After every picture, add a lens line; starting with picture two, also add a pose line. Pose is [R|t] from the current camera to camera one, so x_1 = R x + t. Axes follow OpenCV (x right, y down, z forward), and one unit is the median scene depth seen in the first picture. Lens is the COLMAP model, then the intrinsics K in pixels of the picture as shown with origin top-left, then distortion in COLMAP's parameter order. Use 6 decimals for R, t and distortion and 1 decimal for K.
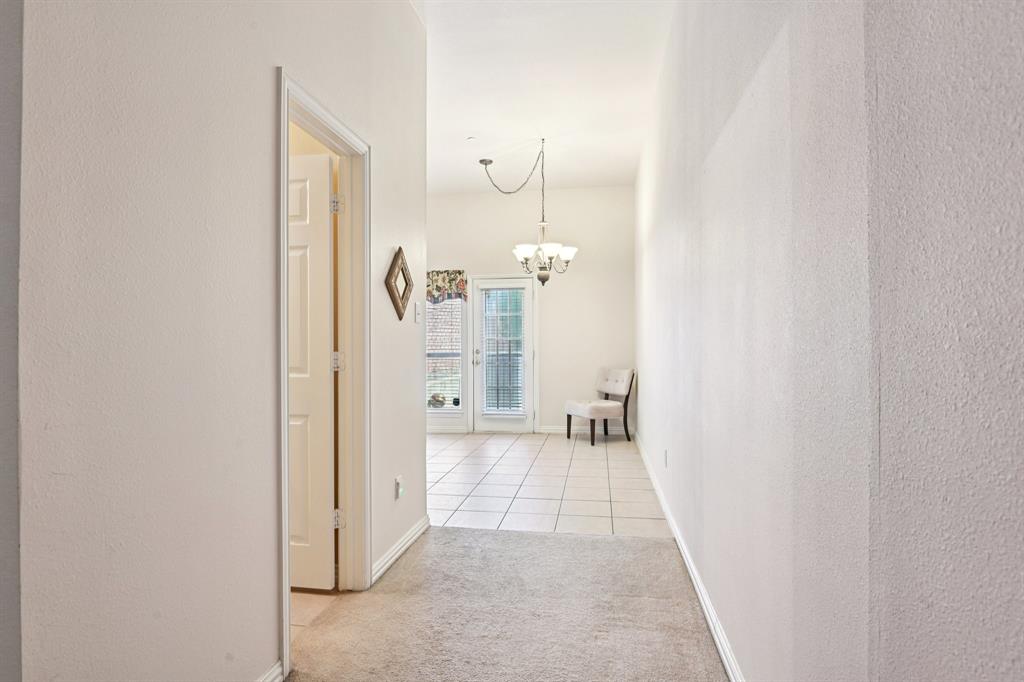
lens RADIAL K [[544.6, 0, 507.7], [0, 544.6, 343.1], [0, 0, 1]] dist [-0.020207, -0.002812]
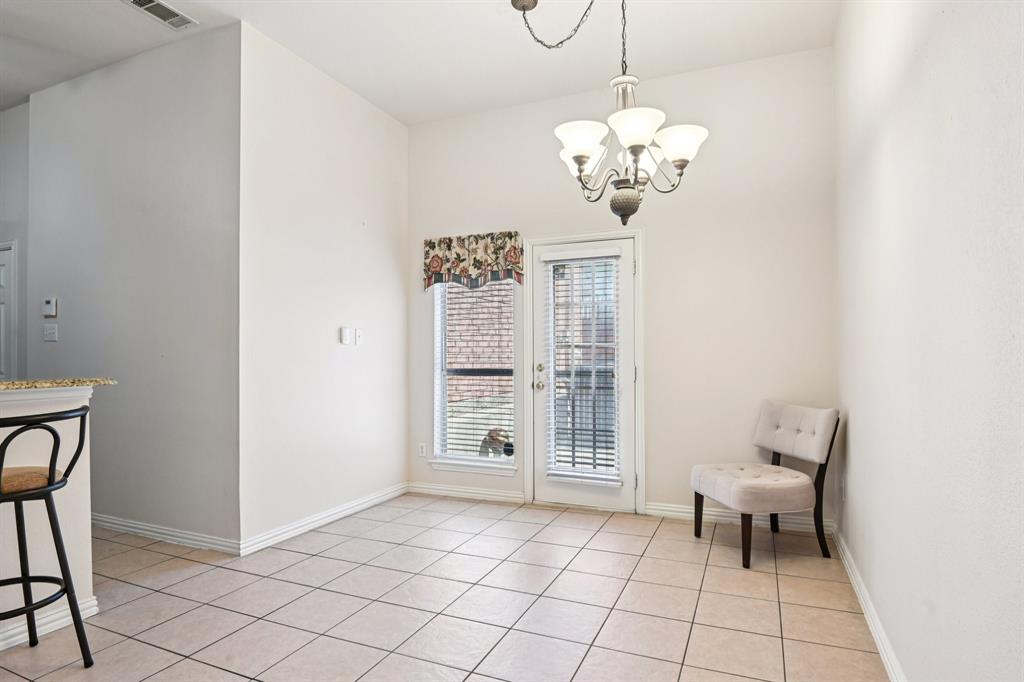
lens RADIAL K [[544.6, 0, 522.9], [0, 544.6, 350.3], [0, 0, 1]] dist [-0.020207, -0.002812]
pose [[0.971655, -0.000937, -0.236400, 0.067677], [0.002074, 0.999987, 0.004557, -0.006106], [0.236393, -0.004918, 0.971645, 0.428156]]
